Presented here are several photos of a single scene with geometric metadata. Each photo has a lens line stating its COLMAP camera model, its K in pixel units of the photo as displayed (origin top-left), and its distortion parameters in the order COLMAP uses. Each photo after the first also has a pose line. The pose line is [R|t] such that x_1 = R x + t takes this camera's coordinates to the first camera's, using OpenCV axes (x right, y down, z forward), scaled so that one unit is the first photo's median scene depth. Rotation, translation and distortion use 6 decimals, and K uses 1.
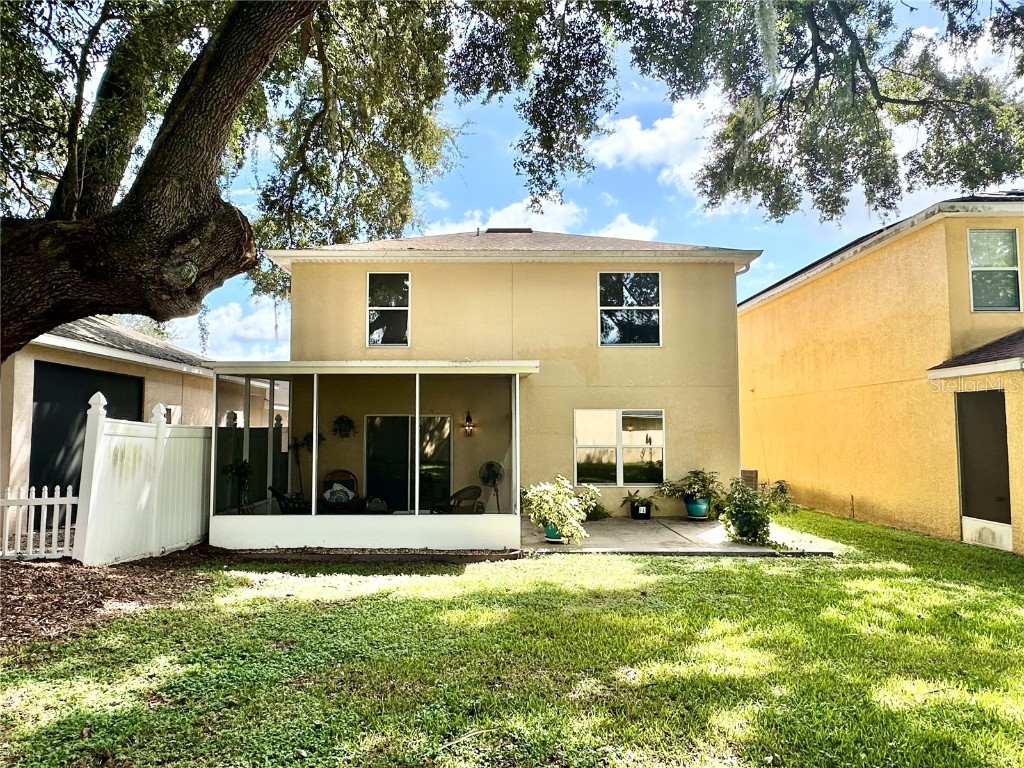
lens RADIAL K [[684.3, 0, 512.0], [0, 684.3, 384.0], [0, 0, 1]] dist [-0.009198, -0.001851]
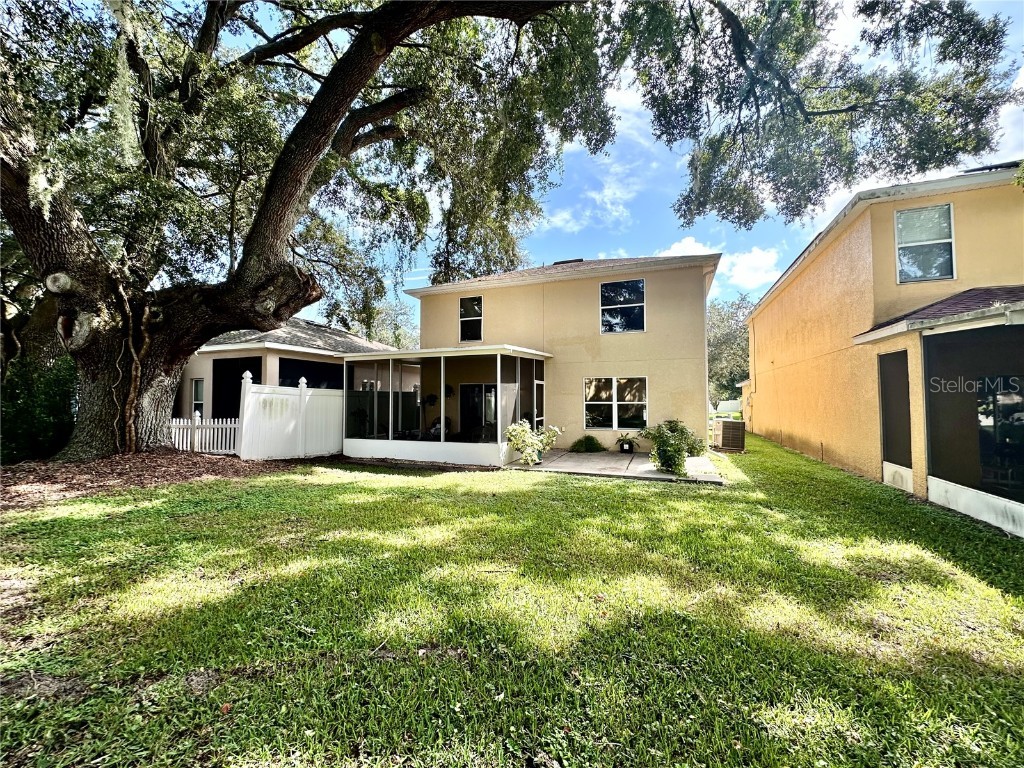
lens RADIAL K [[430.2, 0, 513.1], [0, 430.2, 382.4], [0, 0, 1]] dist [-0.009011, -0.000116]
pose [[0.927114, -0.018061, -0.374344, 0.361423], [0.029439, 0.999261, 0.024698, 0.023886], [0.373622, -0.033918, 0.926961, 0.095420]]
